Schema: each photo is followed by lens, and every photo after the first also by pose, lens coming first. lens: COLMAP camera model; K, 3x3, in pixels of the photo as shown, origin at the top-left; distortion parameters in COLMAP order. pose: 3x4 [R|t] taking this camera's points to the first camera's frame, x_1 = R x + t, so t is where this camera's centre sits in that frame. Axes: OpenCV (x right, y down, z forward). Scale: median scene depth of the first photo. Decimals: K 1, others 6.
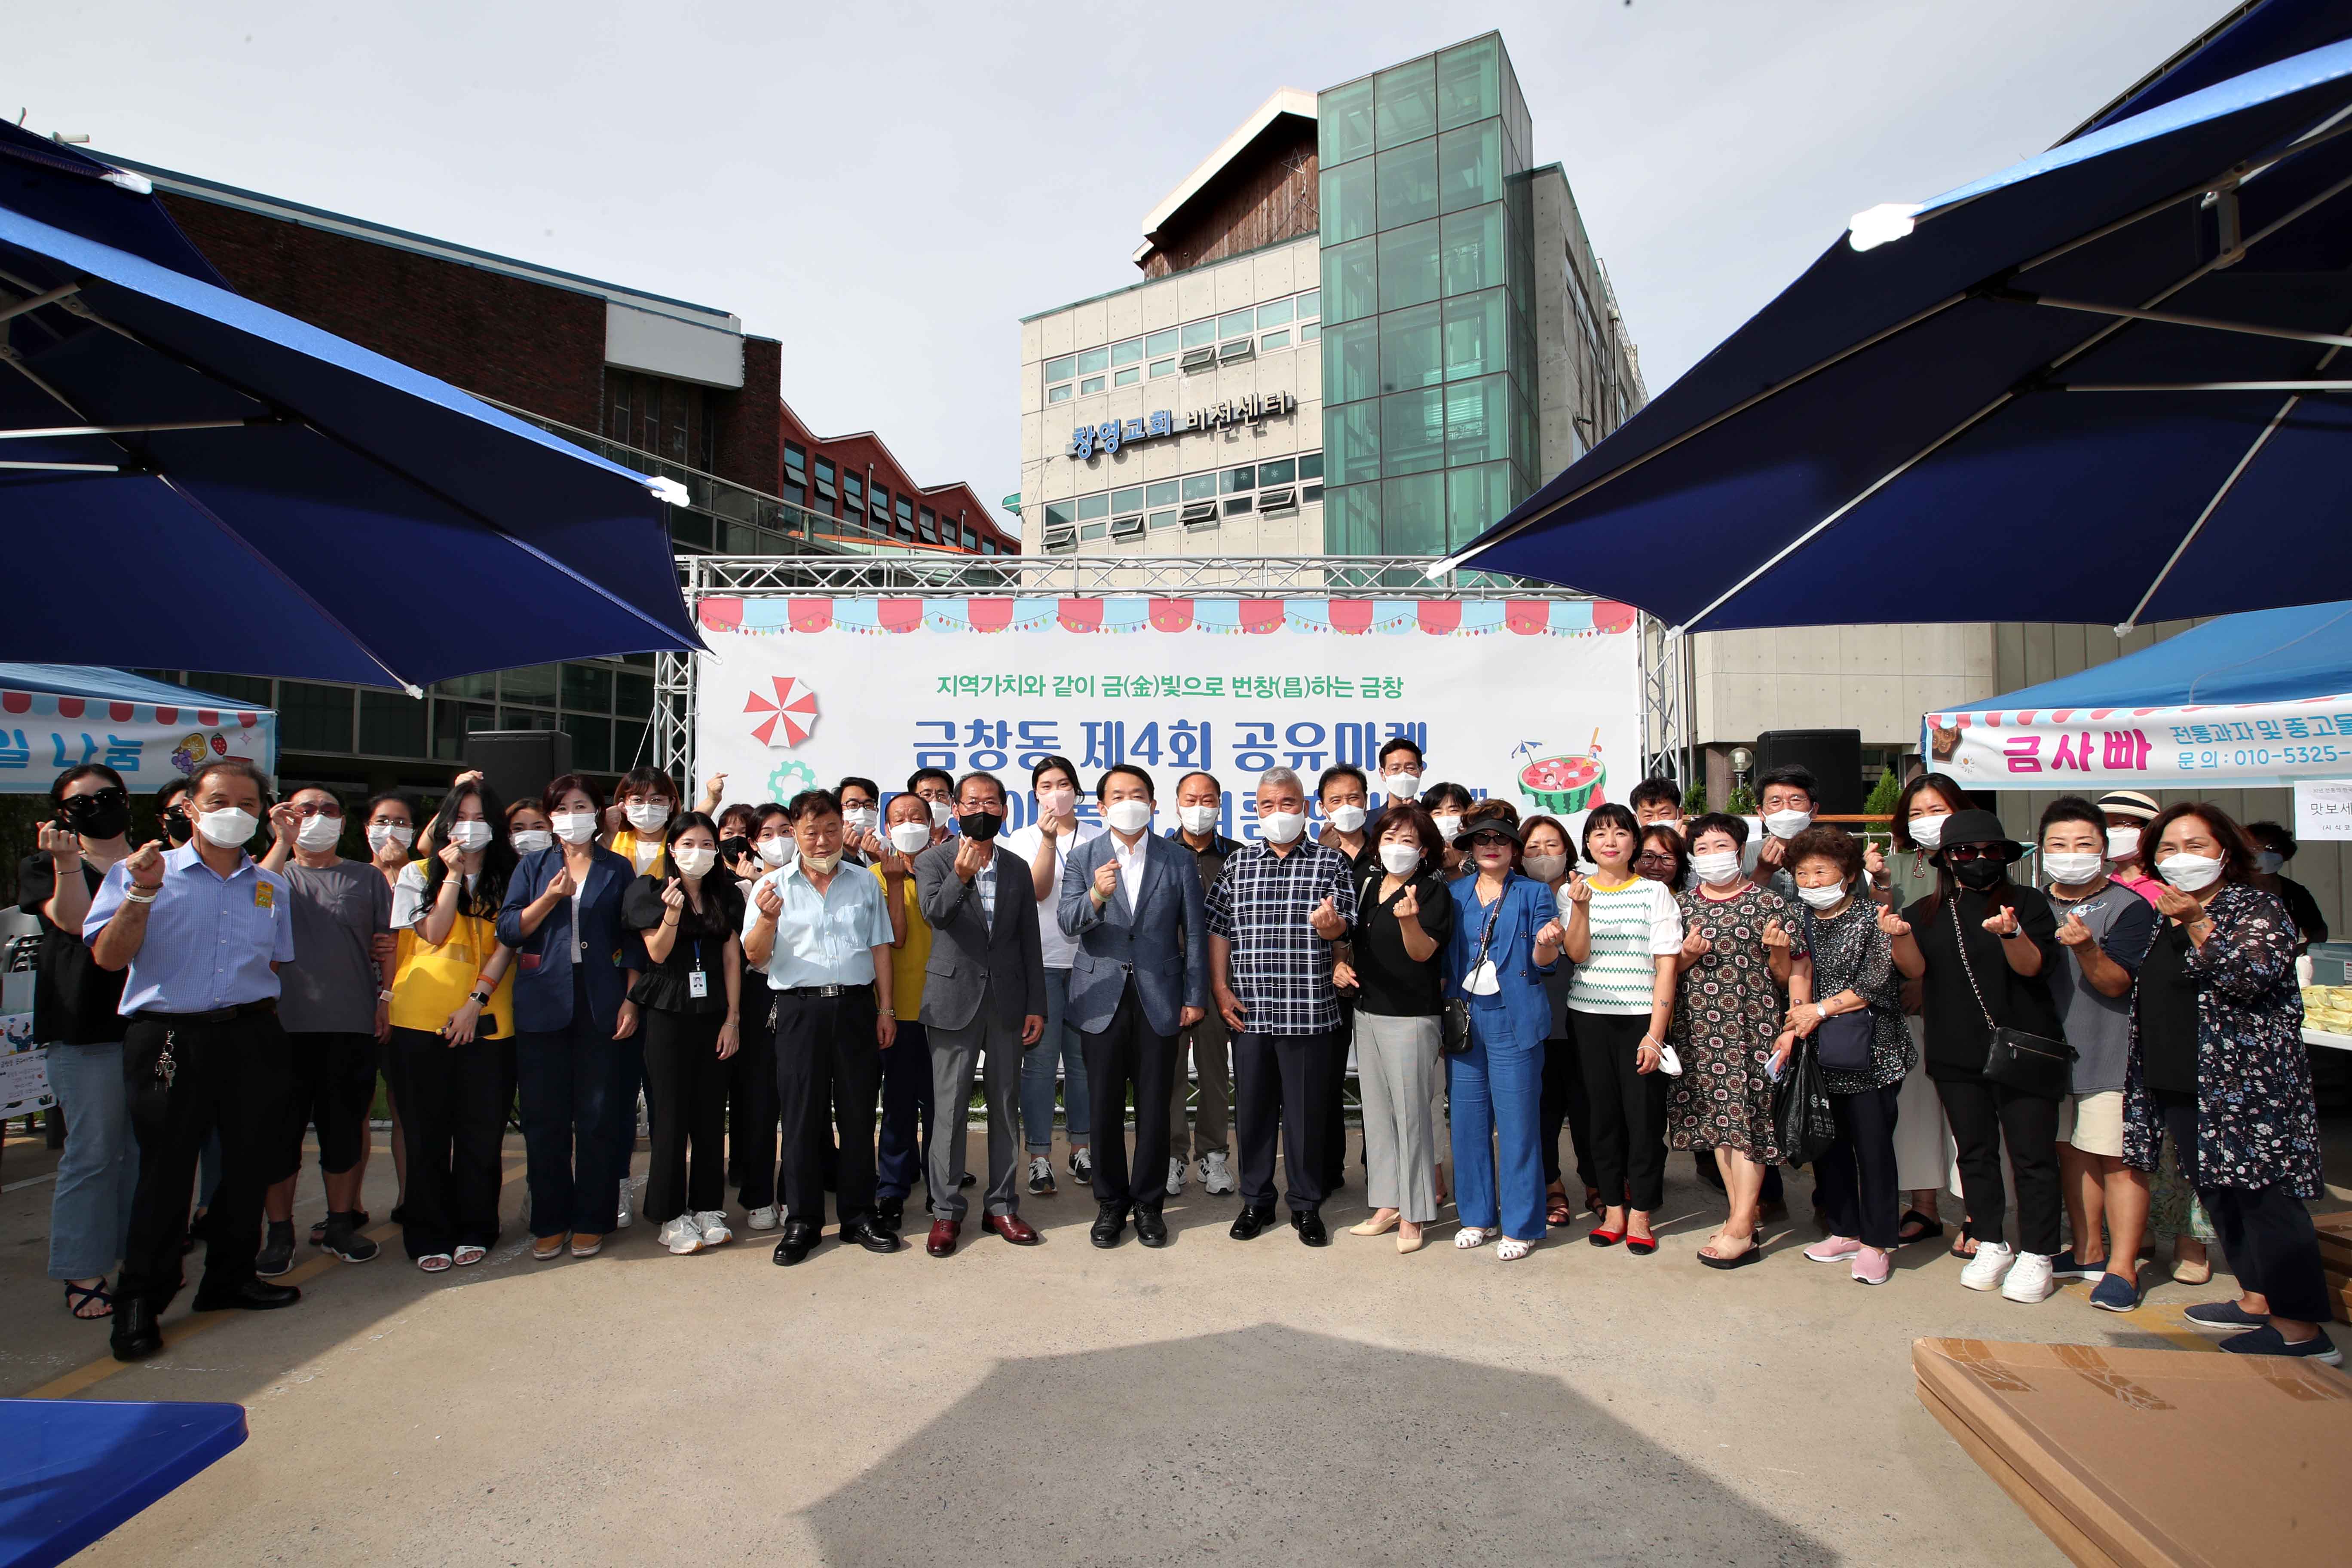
lens RADIAL K [[1132.4, 0, 1112.3], [0, 1132.4, 792.5], [0, 0, 1]] dist [-0.043315, 0.000650]
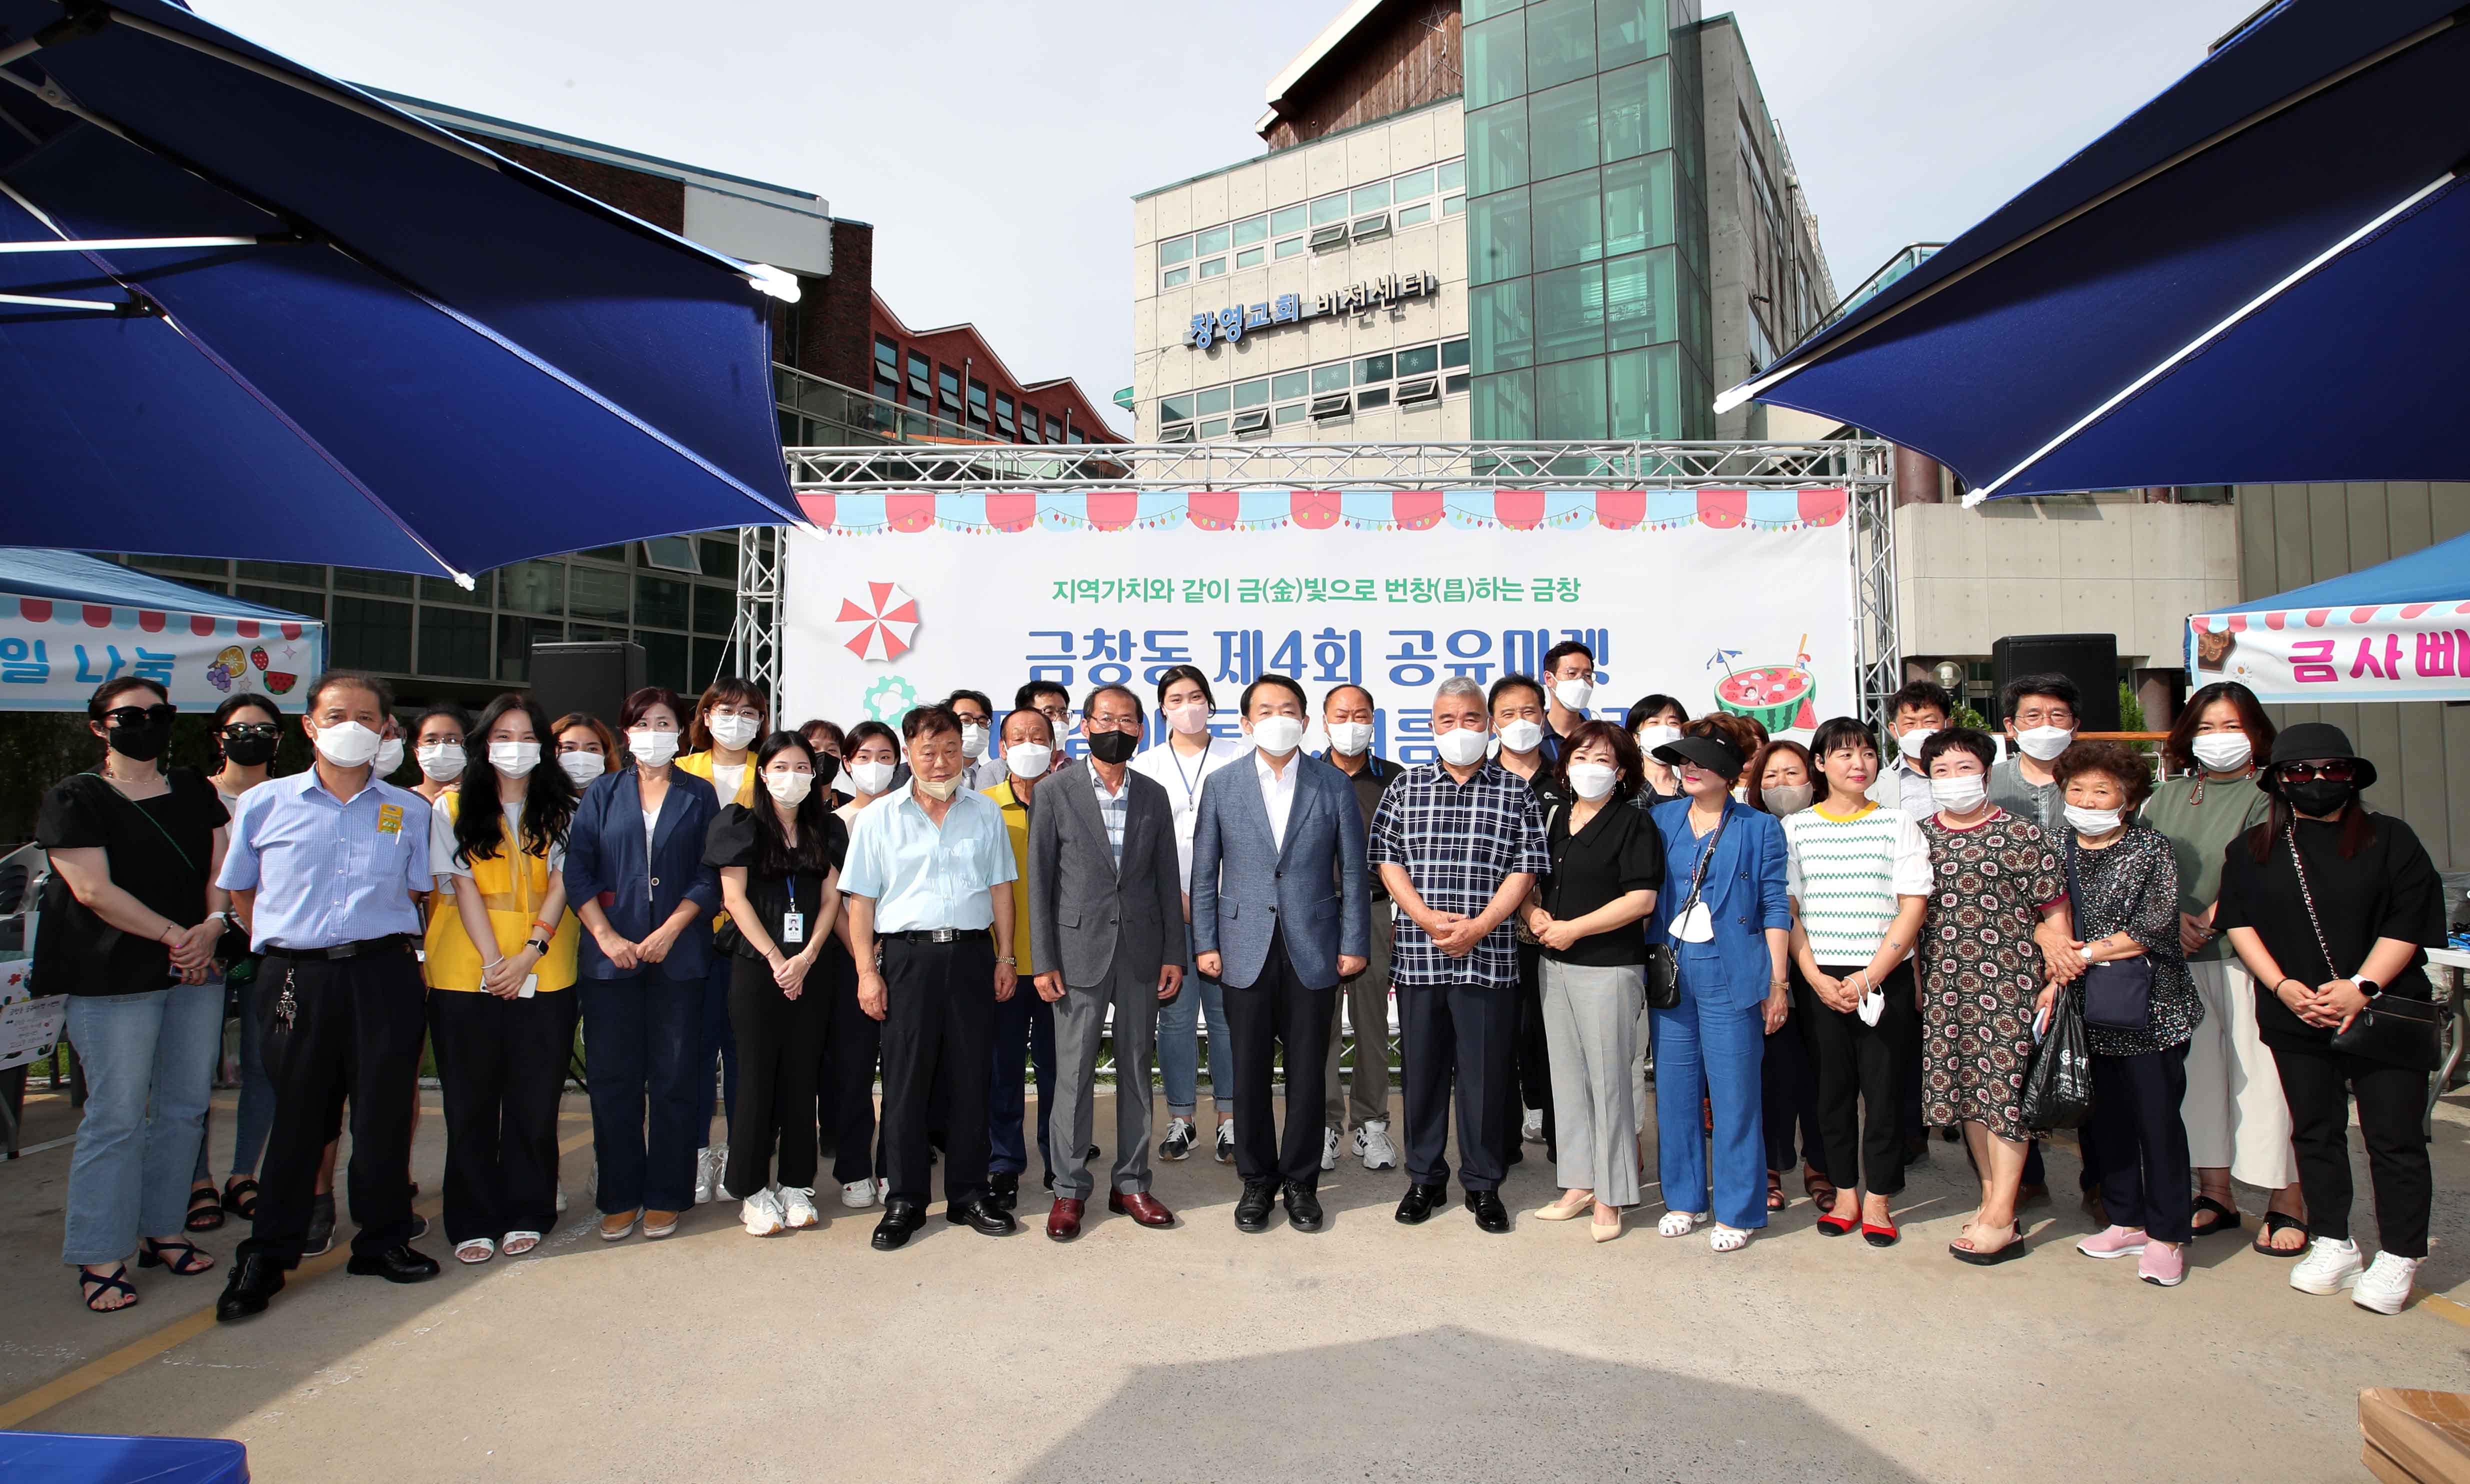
lens RADIAL K [[1234.1, 0, 1186.4], [0, 1234.1, 698.1], [0, 0, 1]] dist [-0.040413, 0.000512]
pose [[0.999452, -0.003230, -0.032933, -0.017815], [0.002684, 0.999858, -0.016620, 0.006240], [0.032982, 0.016523, 0.999319, 0.035310]]
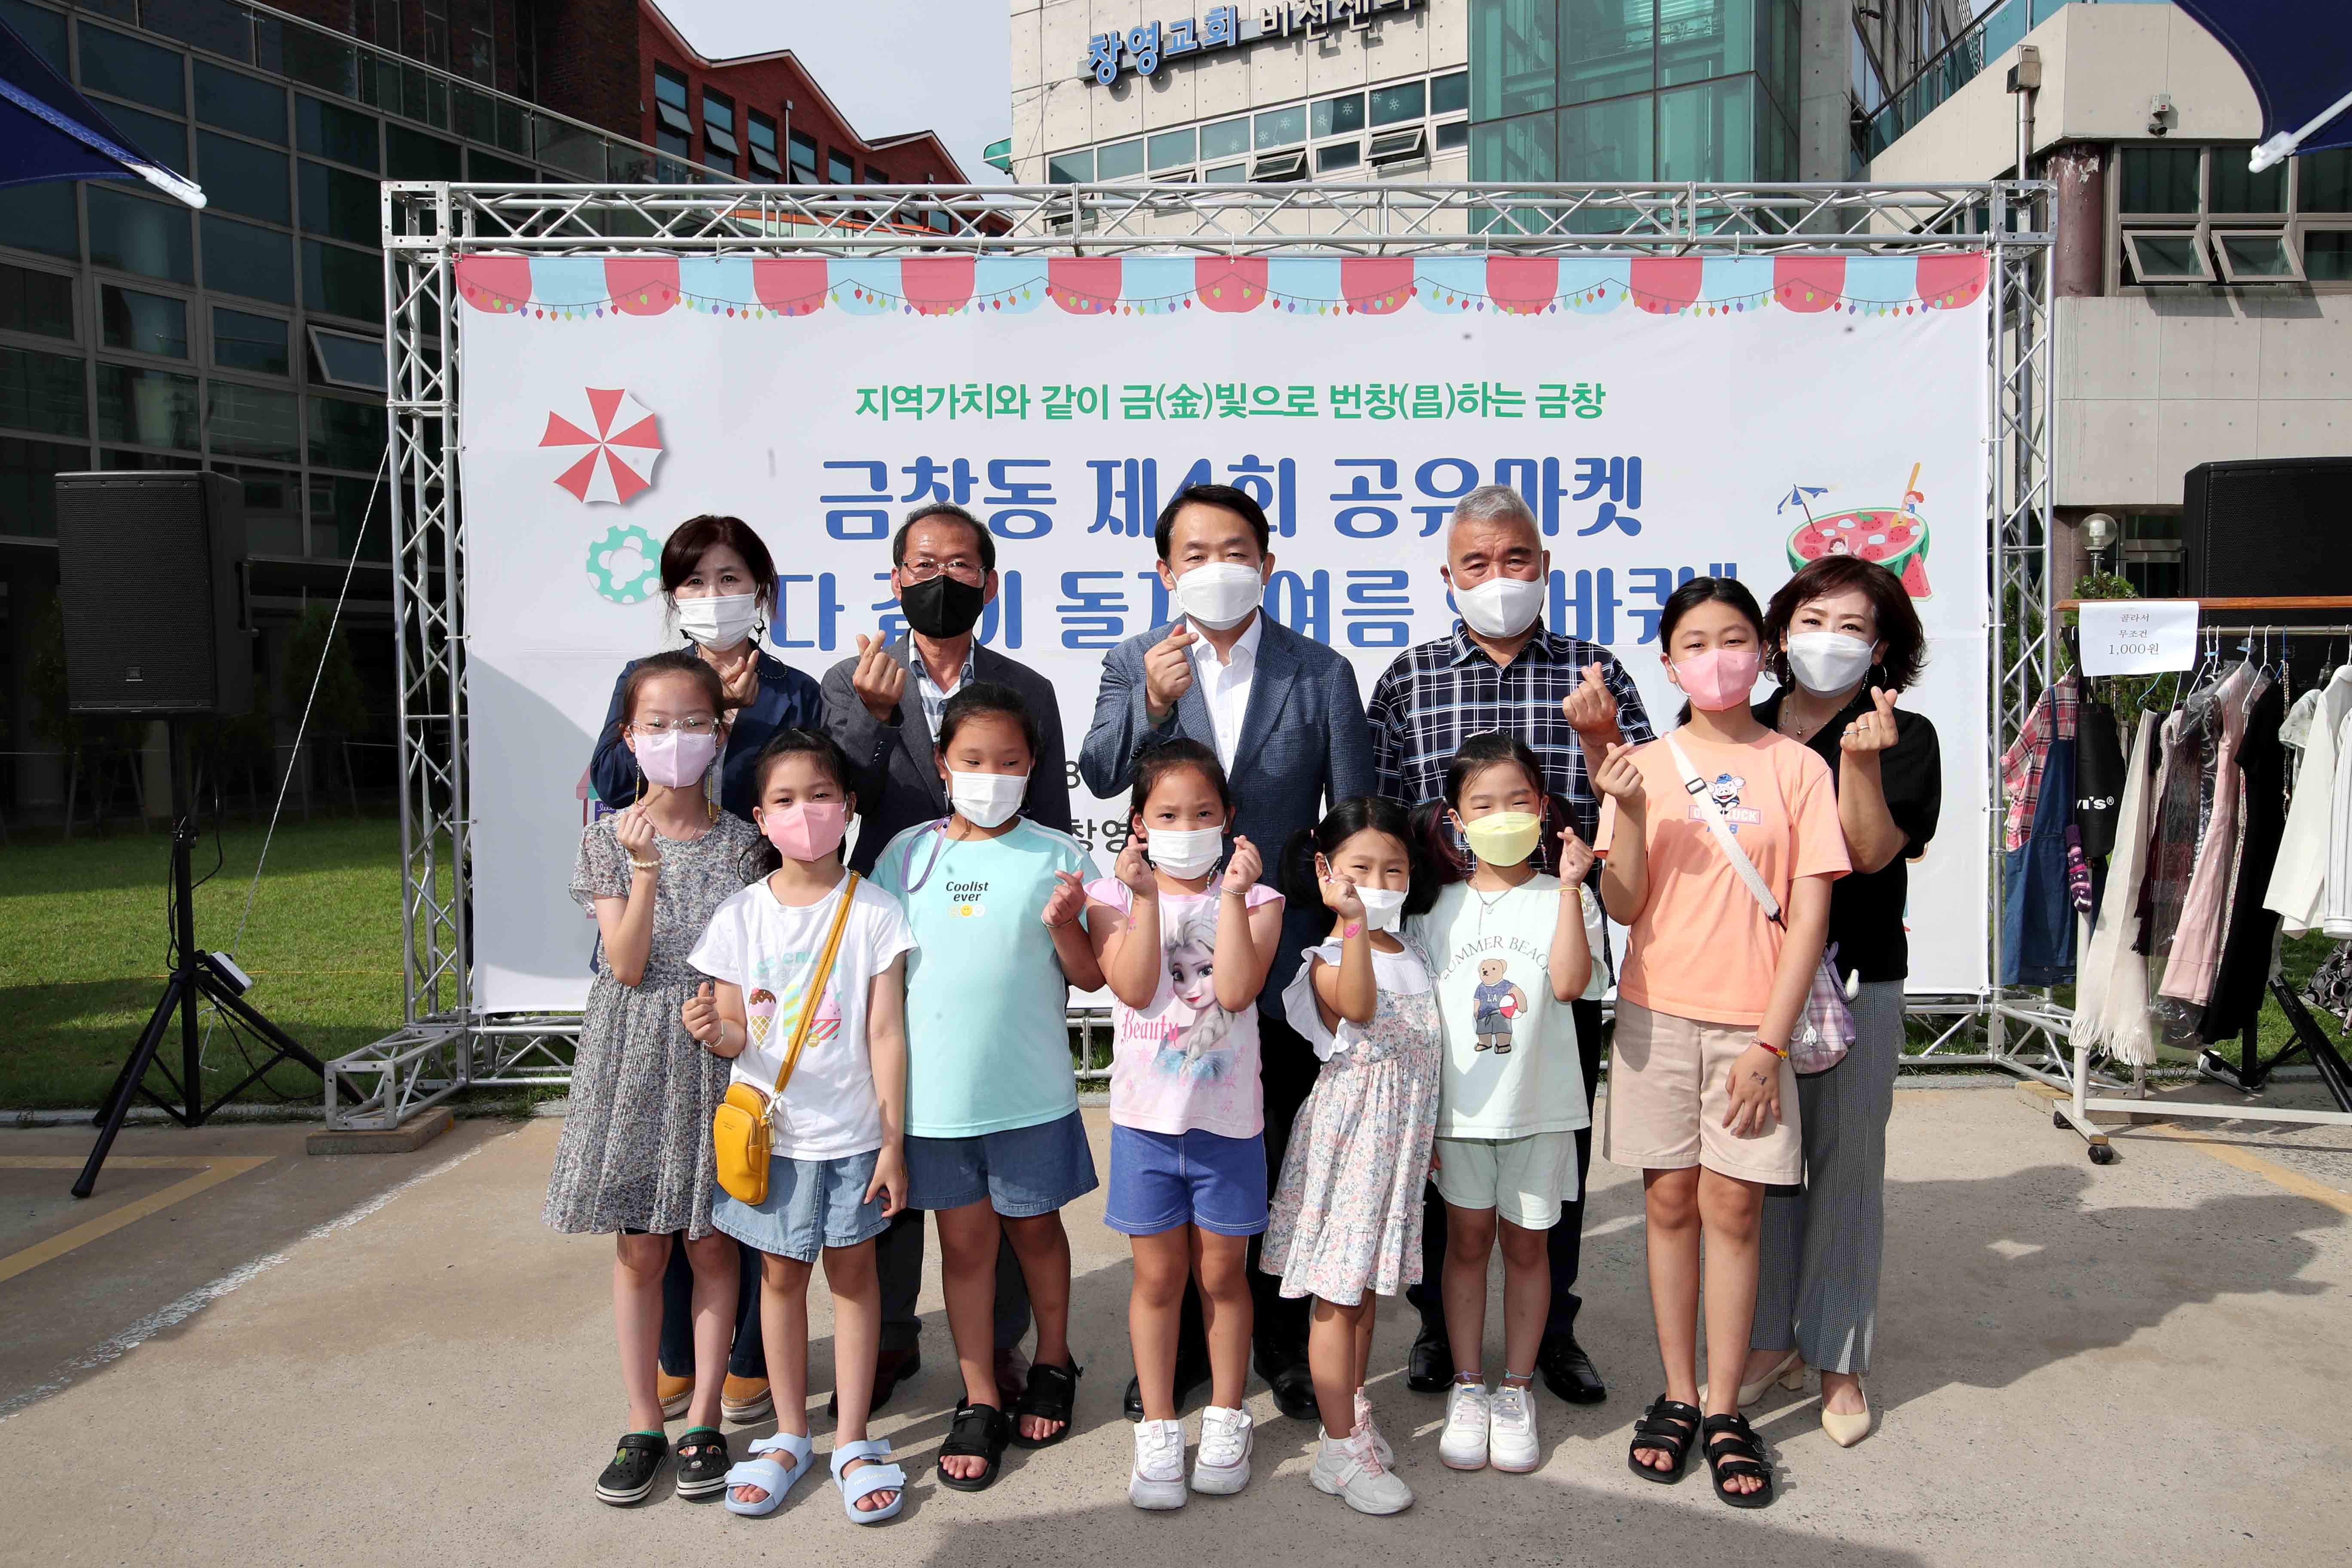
lens RADIAL K [[1578.0, 0, 1176.9], [0, 1578.0, 730.4], [0, 0, 1]] dist [0.006840, -0.000020]
pose [[0.999920, -0.007735, 0.009984, 0.011656], [0.006892, 0.996618, 0.081880, 0.015404], [-0.010583, -0.081805, 0.996592, 0.120326]]
